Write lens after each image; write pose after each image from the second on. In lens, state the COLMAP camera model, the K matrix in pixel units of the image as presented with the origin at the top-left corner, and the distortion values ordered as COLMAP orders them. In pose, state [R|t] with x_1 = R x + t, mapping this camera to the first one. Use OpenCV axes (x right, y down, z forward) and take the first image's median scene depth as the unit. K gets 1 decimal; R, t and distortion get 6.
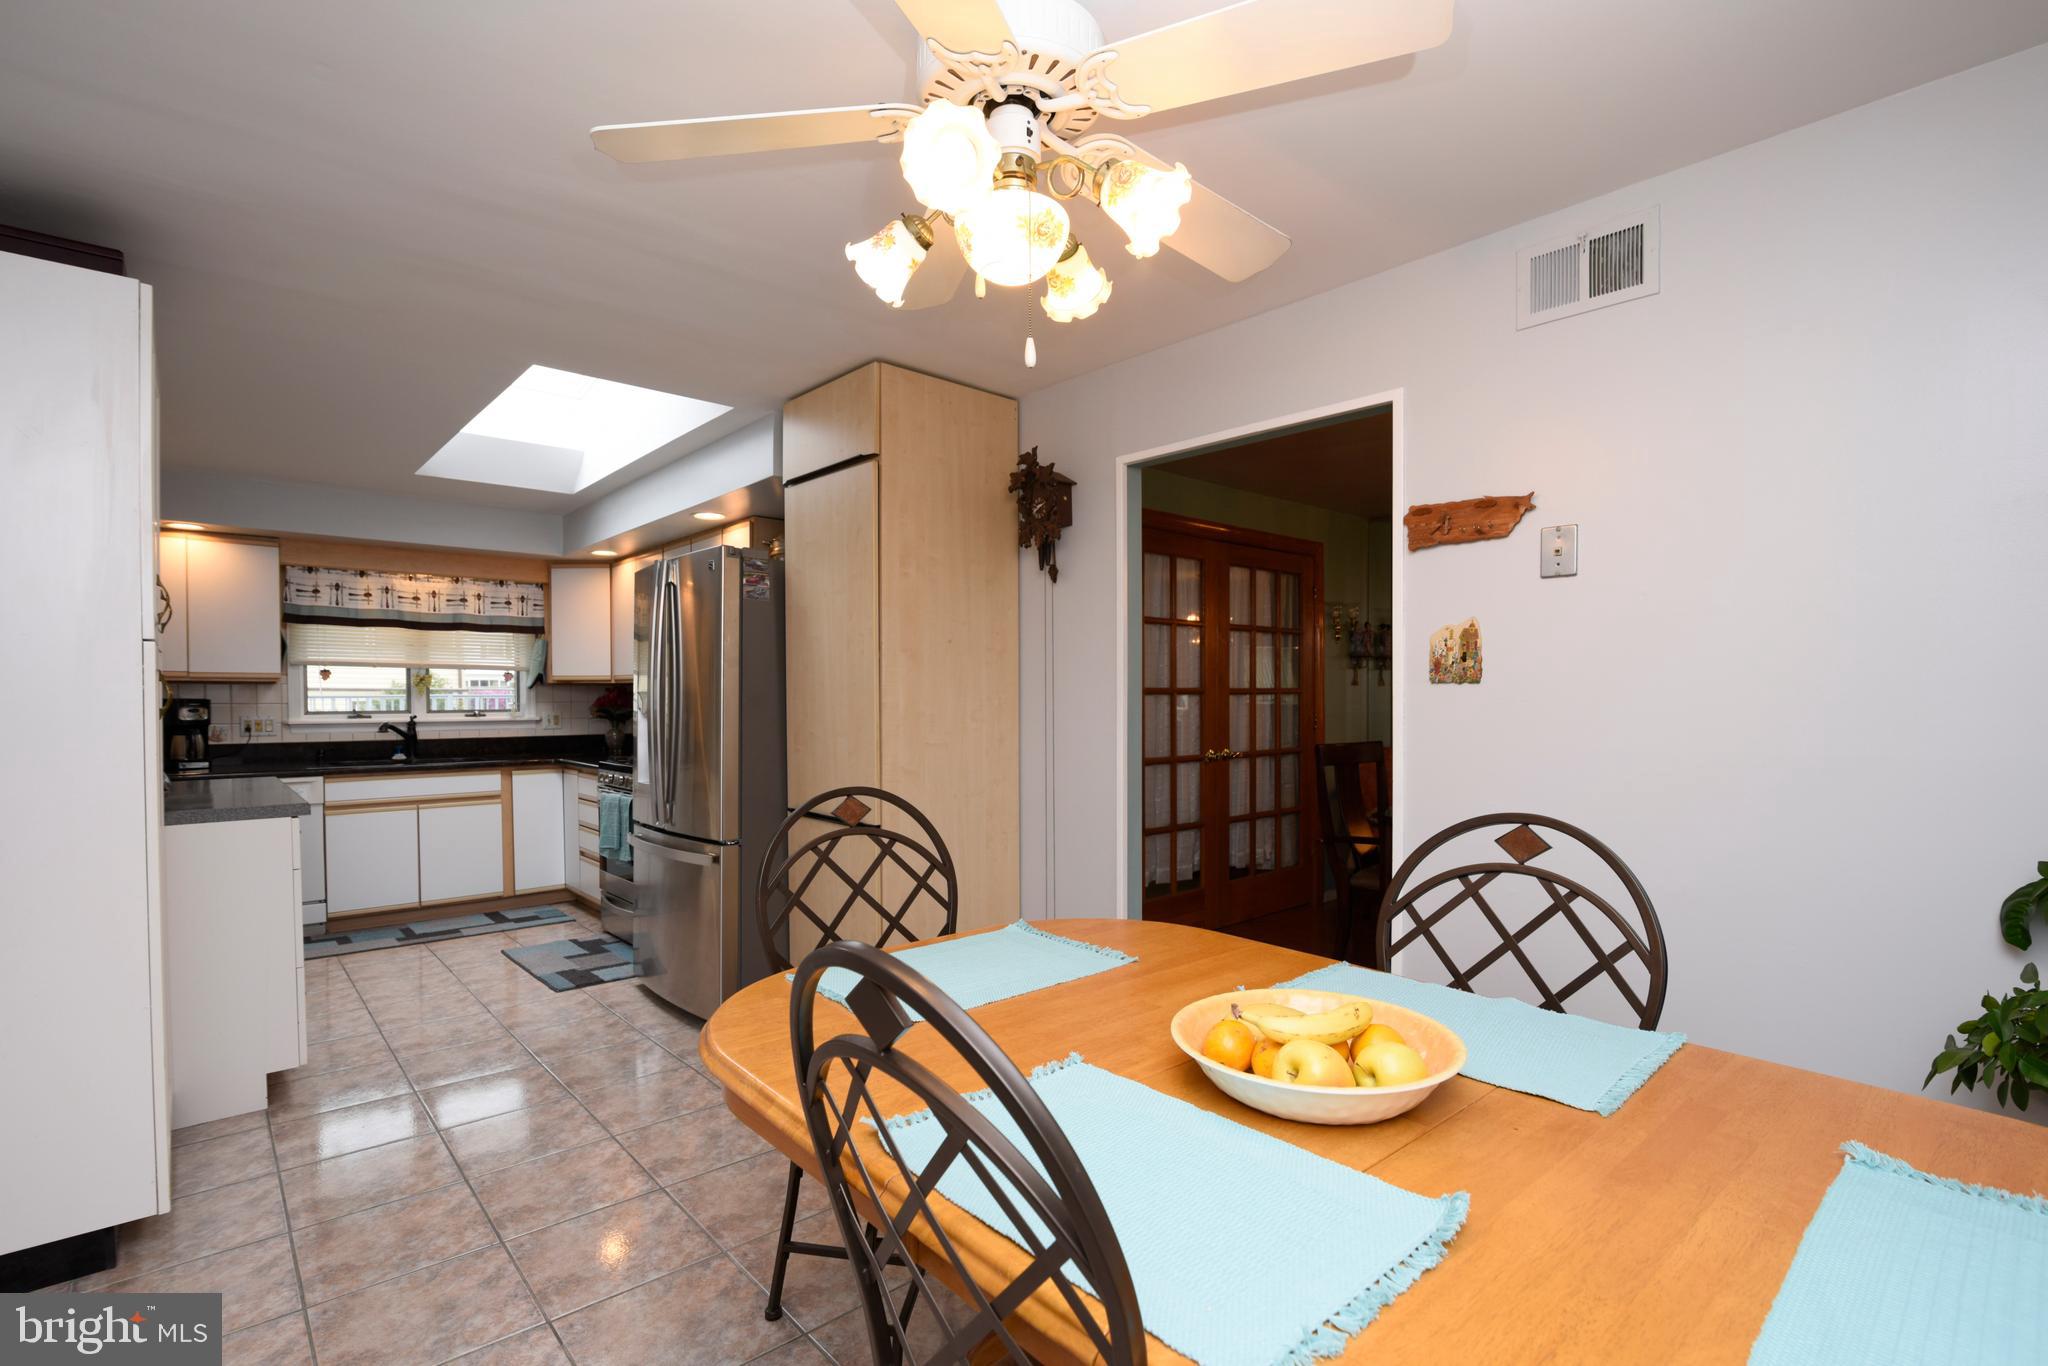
lens RADIAL K [[943.4, 0, 991.3], [0, 943.4, 718.1], [0, 0, 1]] dist [-0.001533, -0.000224]
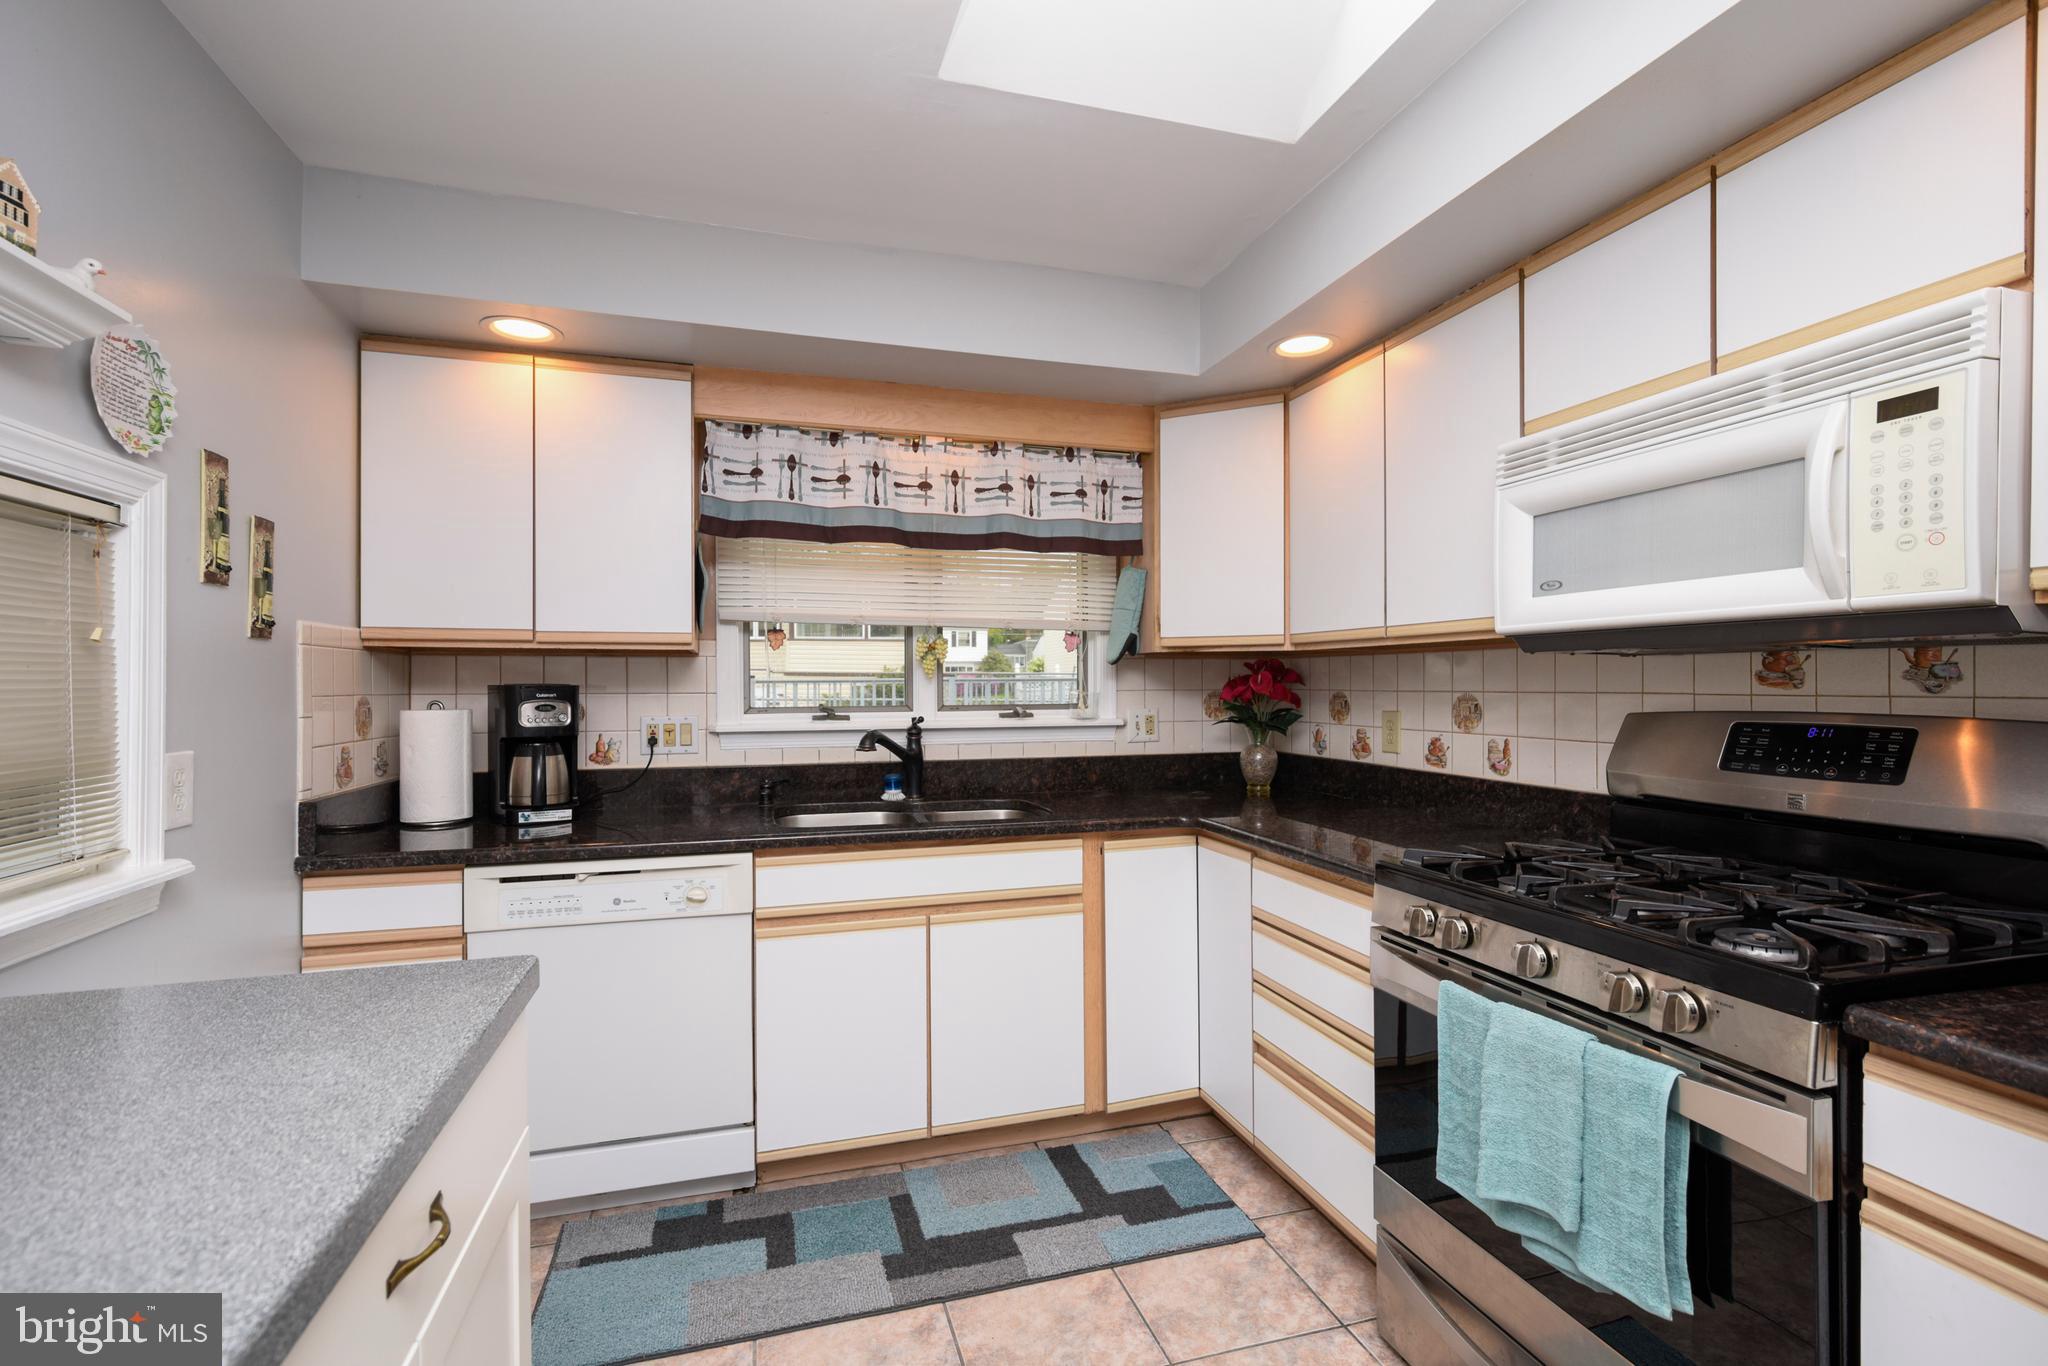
lens RADIAL K [[931.7, 0, 1024.0], [0, 931.7, 683.0], [0, 0, 1]] dist [-0.002122, -0.000202]
pose [[0.913979, -0.001084, -0.405760, -0.360854], [-0.007557, 0.999777, -0.019694, -0.011700], [0.405691, 0.021066, 0.913767, 0.570454]]
